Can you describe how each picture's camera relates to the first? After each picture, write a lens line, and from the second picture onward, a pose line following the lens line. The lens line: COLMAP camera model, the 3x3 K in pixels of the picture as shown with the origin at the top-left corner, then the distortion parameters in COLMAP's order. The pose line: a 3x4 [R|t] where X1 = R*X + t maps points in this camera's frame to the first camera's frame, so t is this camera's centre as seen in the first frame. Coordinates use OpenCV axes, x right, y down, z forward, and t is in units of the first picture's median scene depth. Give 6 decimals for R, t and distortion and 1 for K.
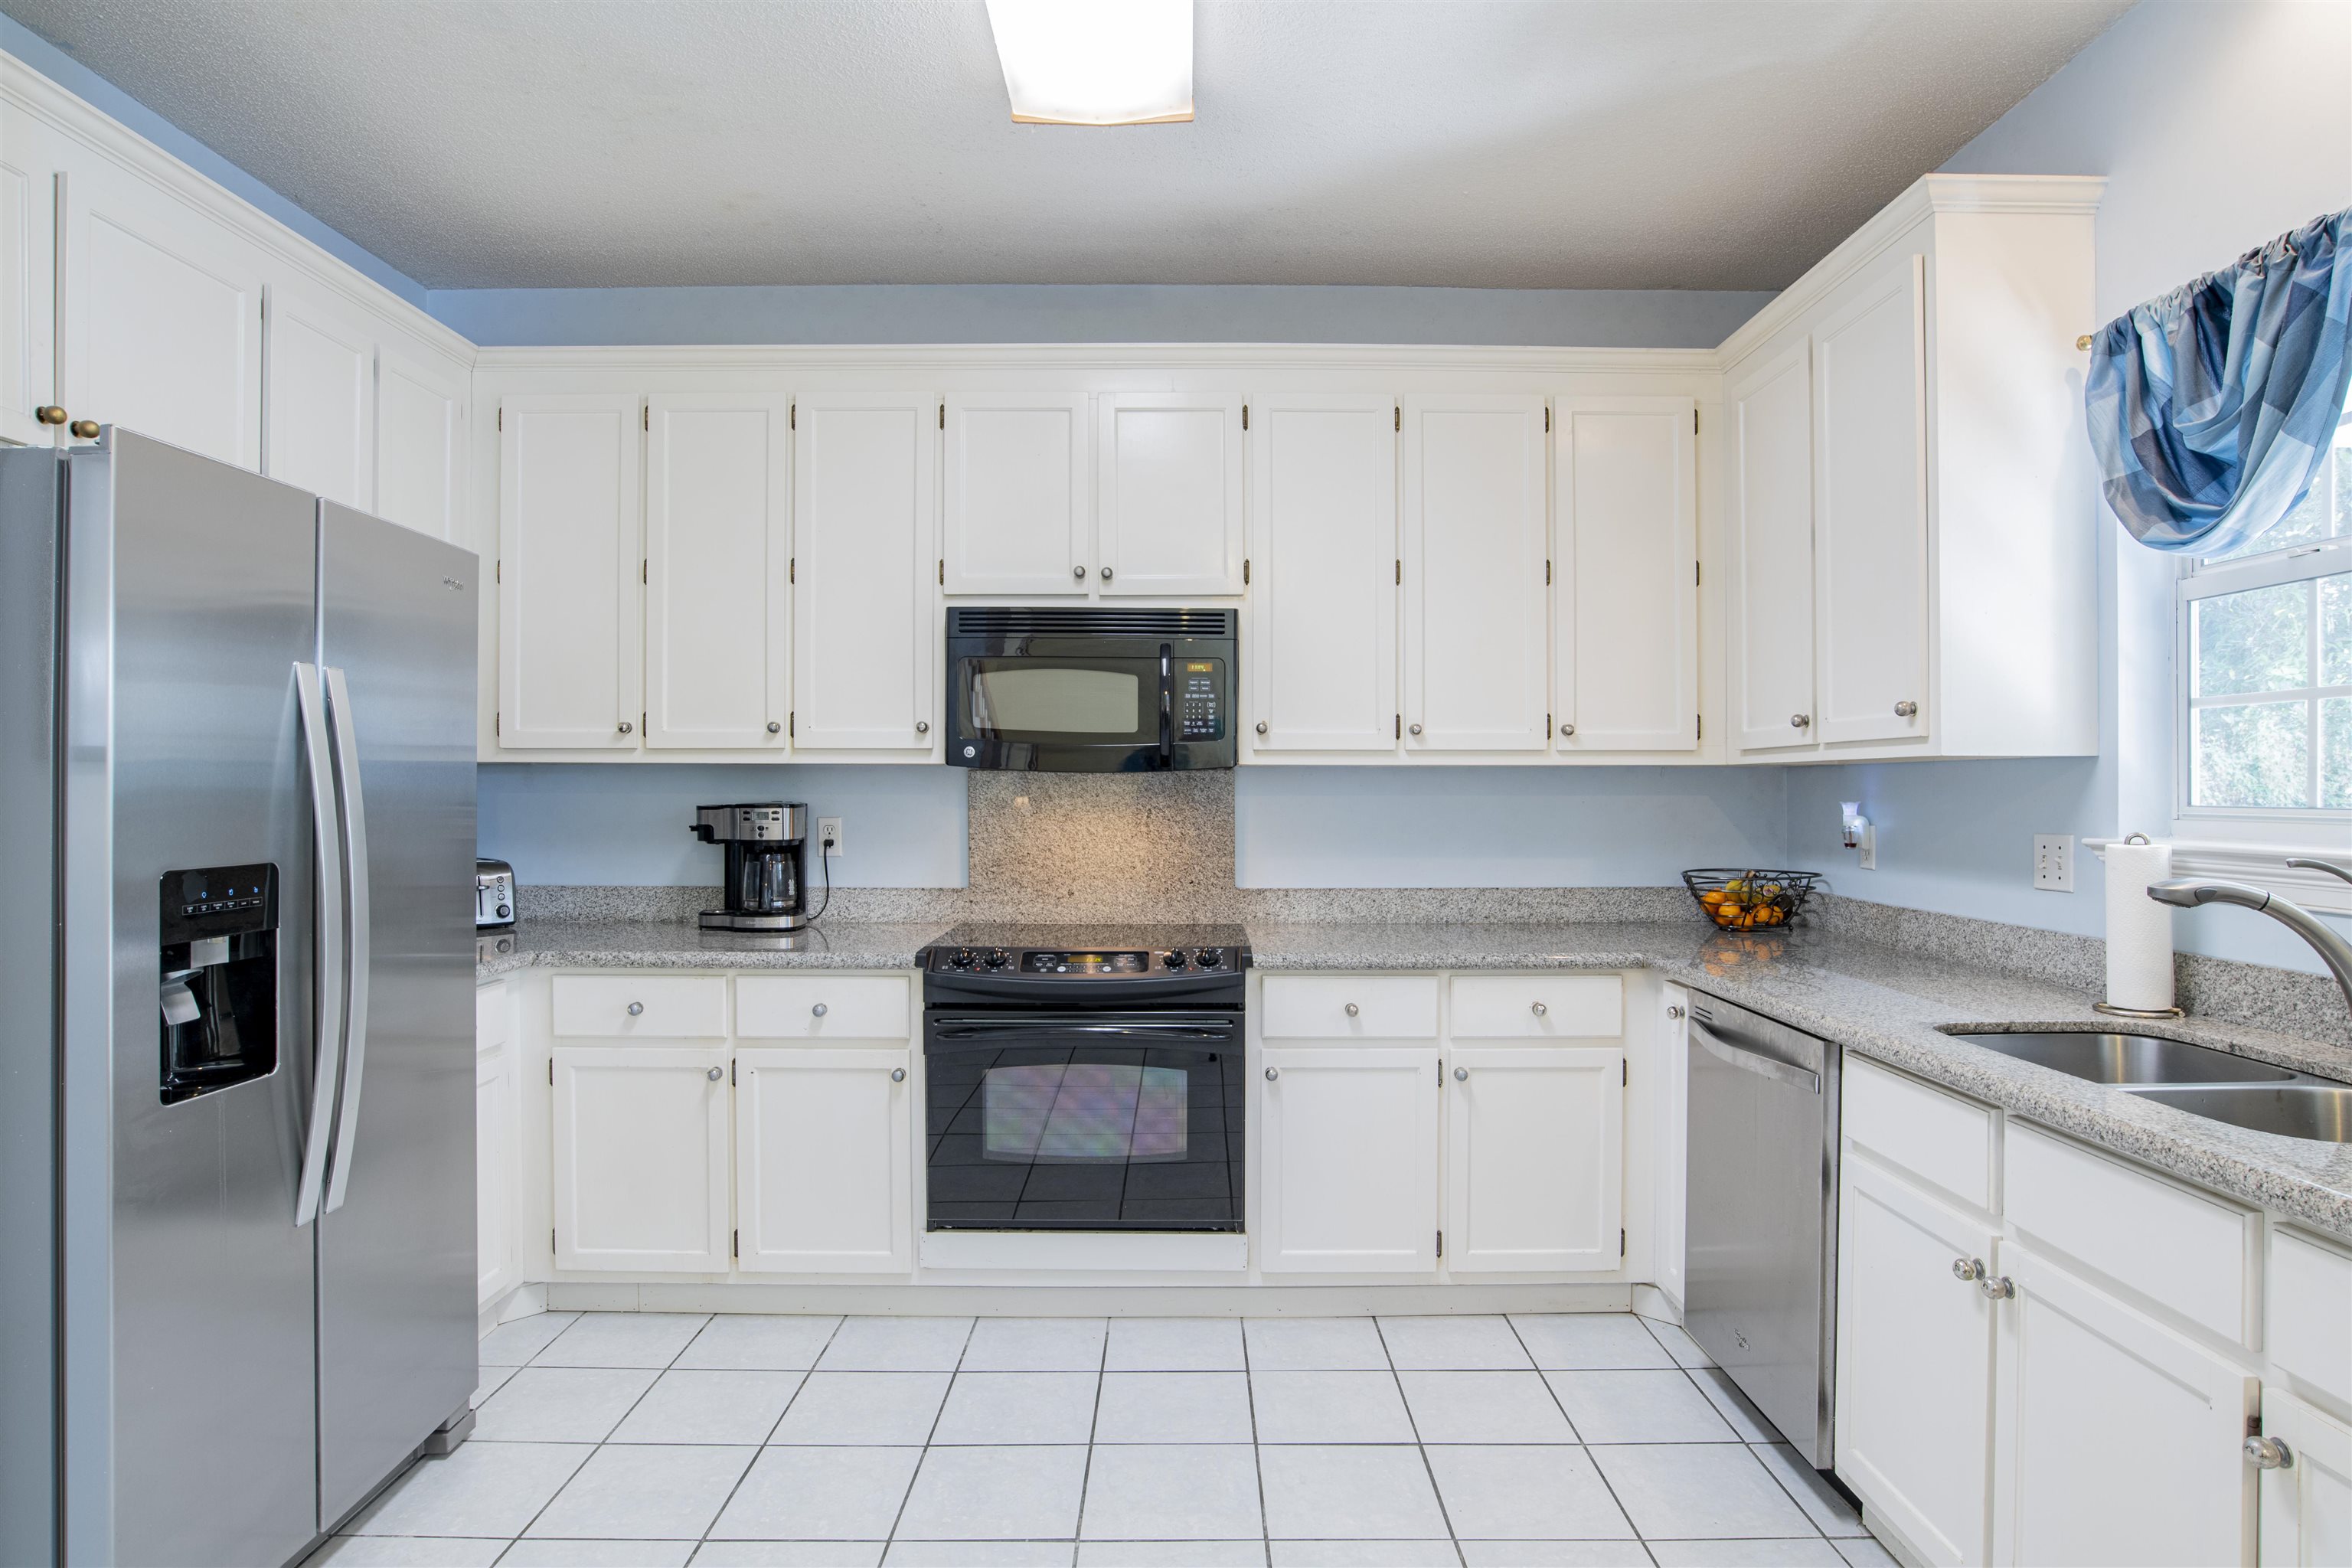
lens RADIAL K [[1385.6, 0, 1168.6], [0, 1385.6, 783.1], [0, 0, 1]] dist [-0.049202, 0.019663]
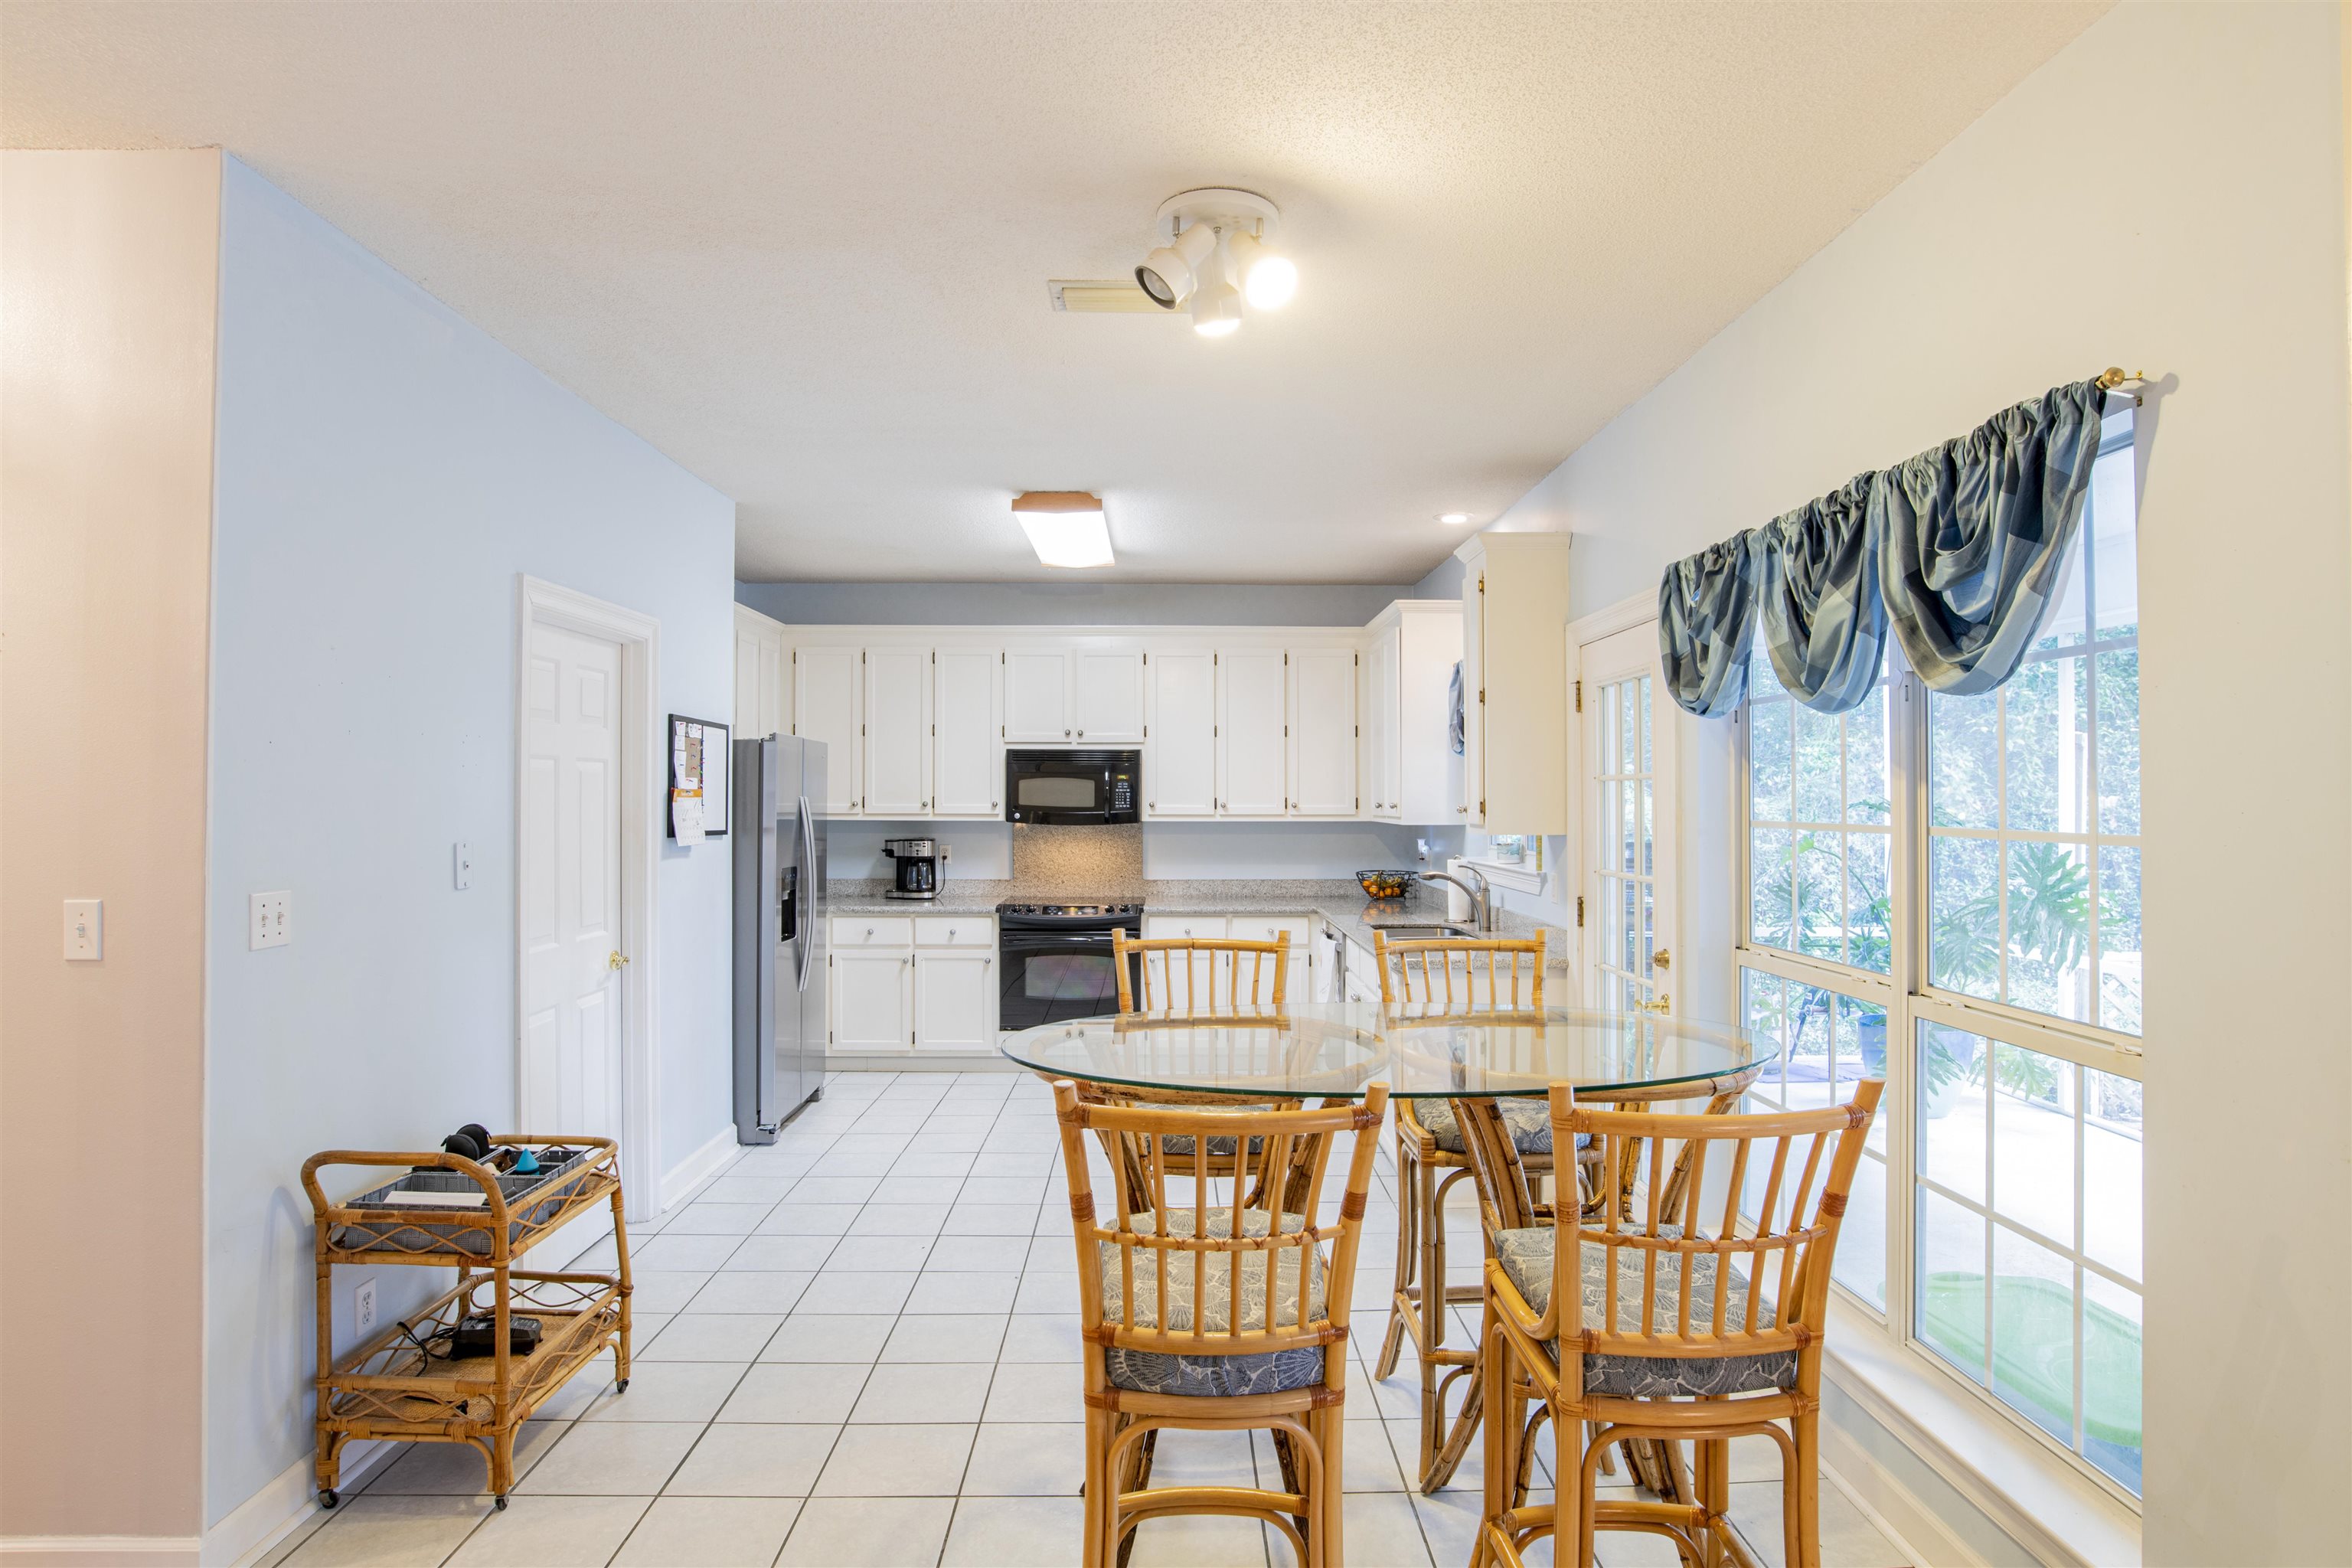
lens RADIAL K [[1299.2, 0, 1164.9], [0, 1299.2, 784.3], [0, 0, 1]] dist [-0.031066, 0.003632]
pose [[0.999999, -0.001181, 0.000389, 0.096023], [0.001184, 0.999963, -0.008475, -0.060407], [-0.000379, 0.008475, 0.999964, -1.146535]]
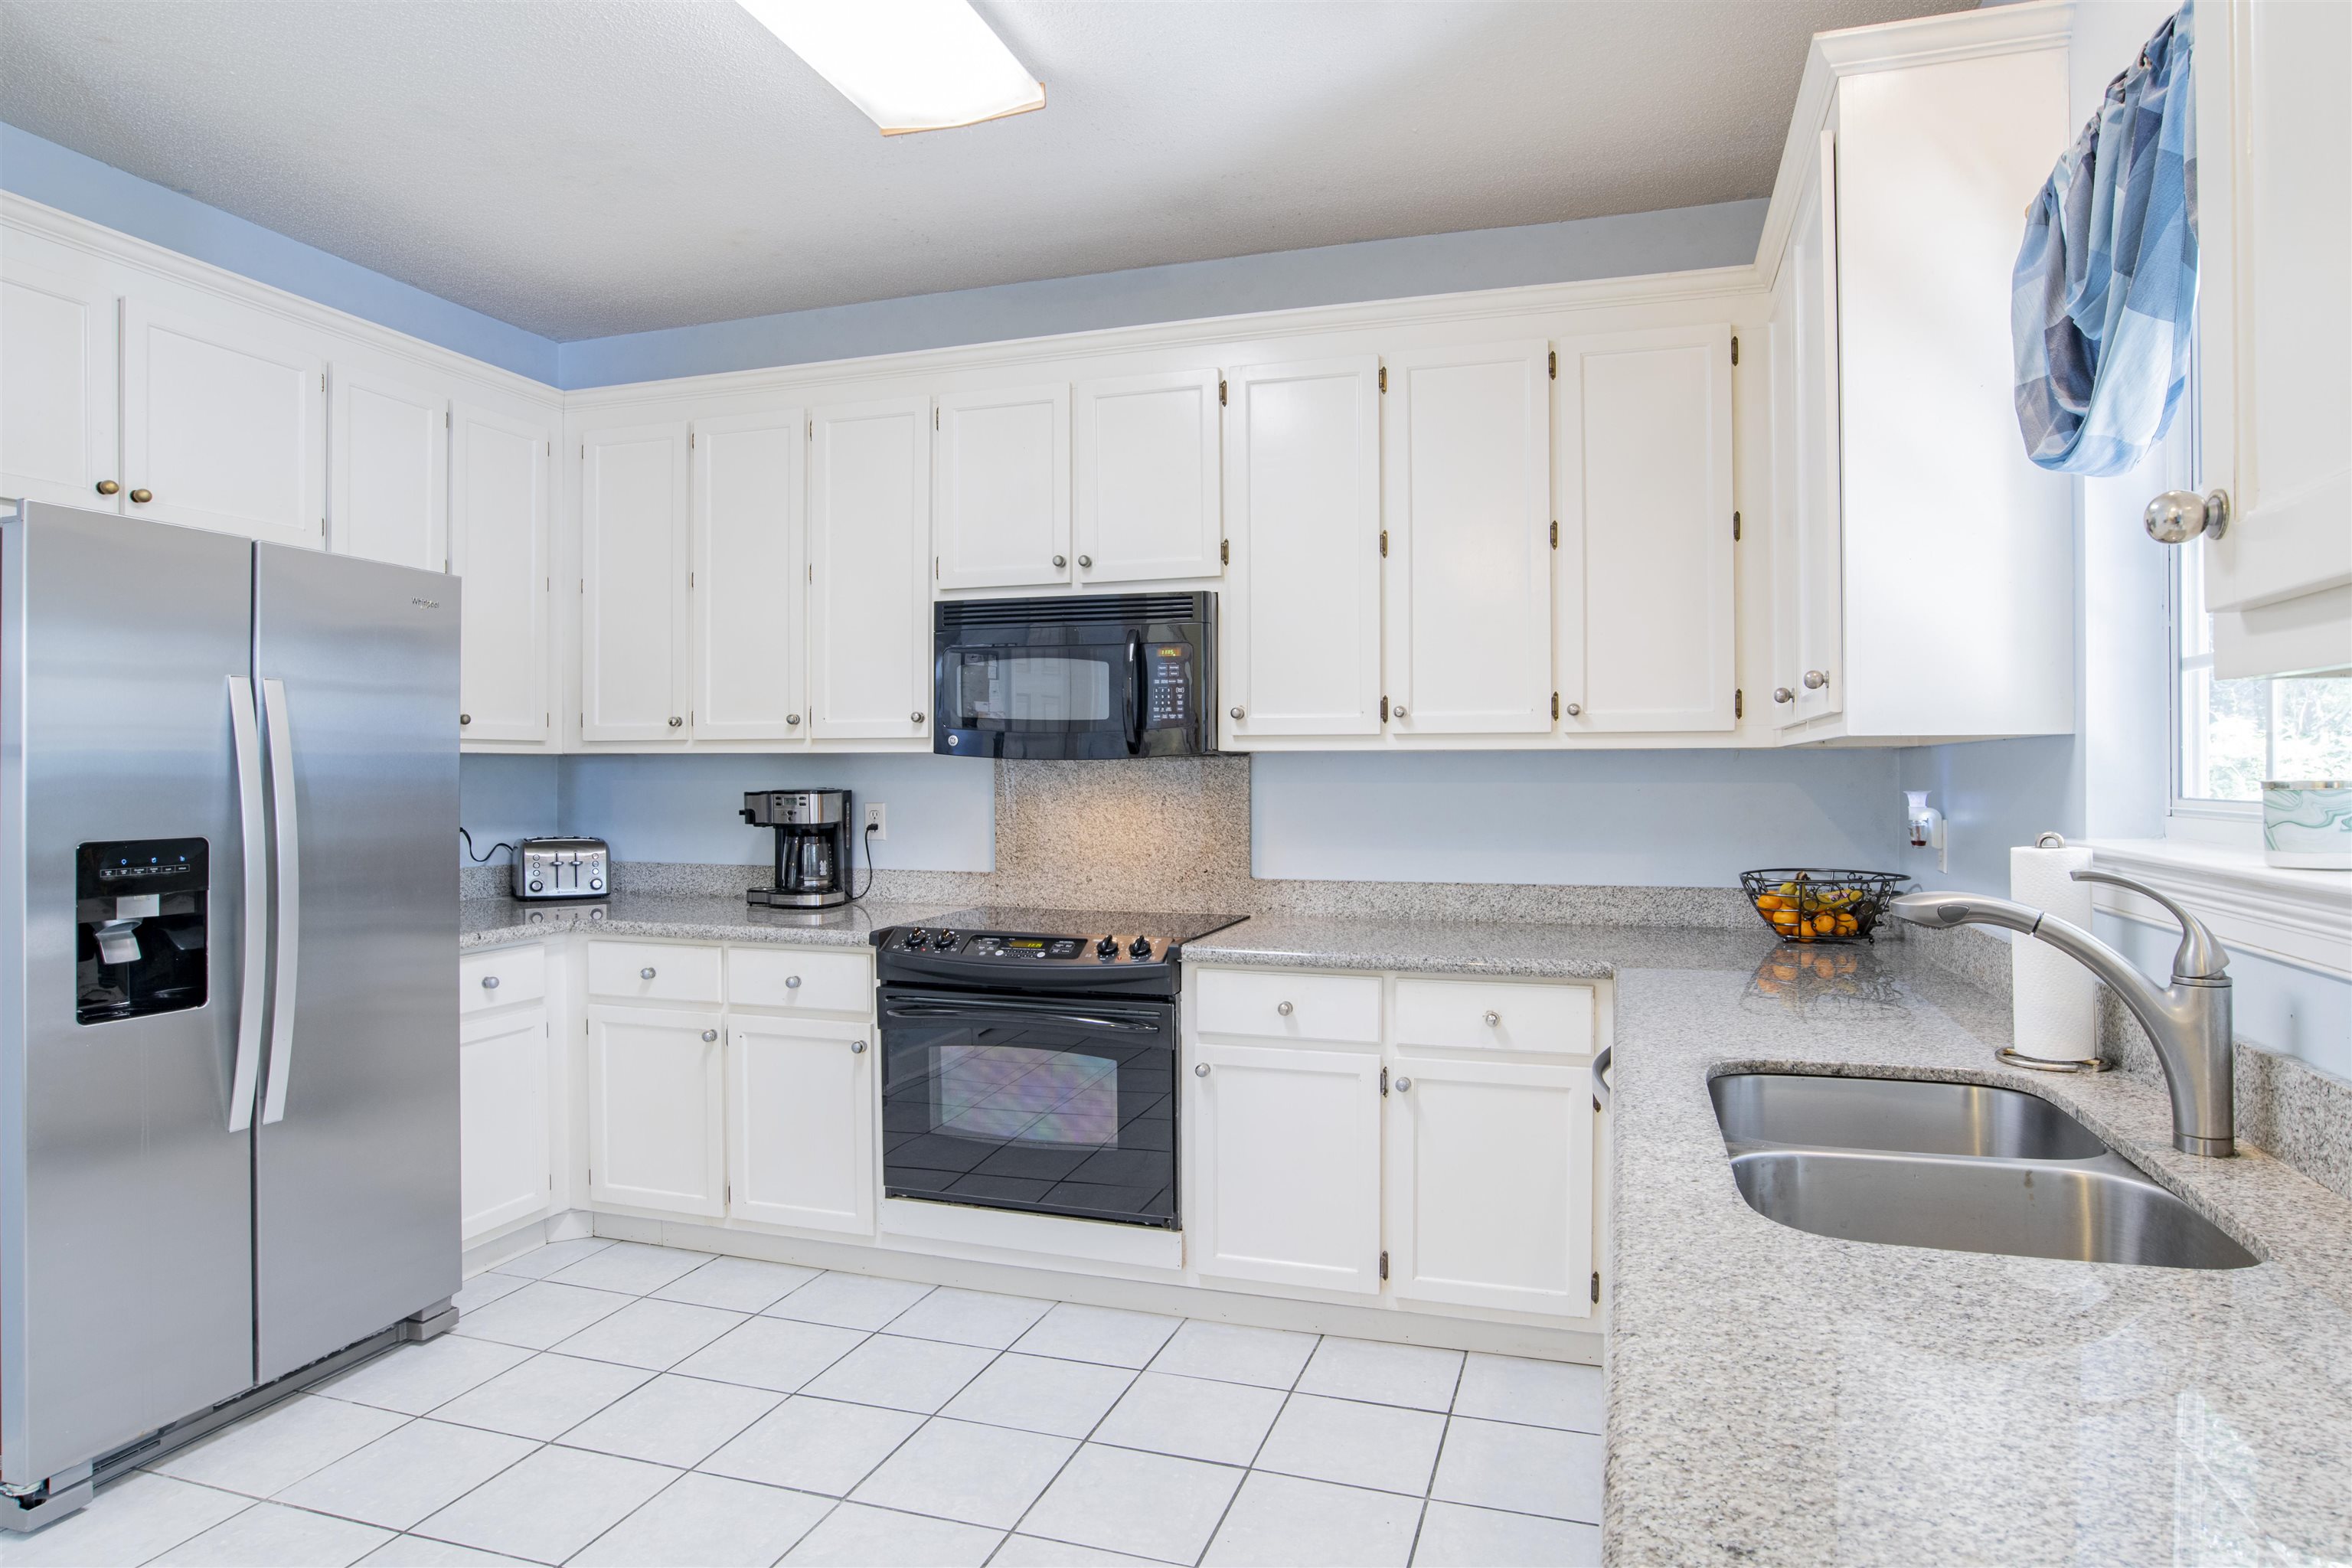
lens RADIAL K [[1385.6, 0, 1116.8], [0, 1385.6, 768.3], [0, 0, 1]] dist [-0.049202, 0.019663]
pose [[0.944467, -0.002676, -0.328596, 0.336623], [0.002585, 0.999996, -0.000713, -0.000757], [0.328597, -0.000176, 0.944470, 0.064941]]
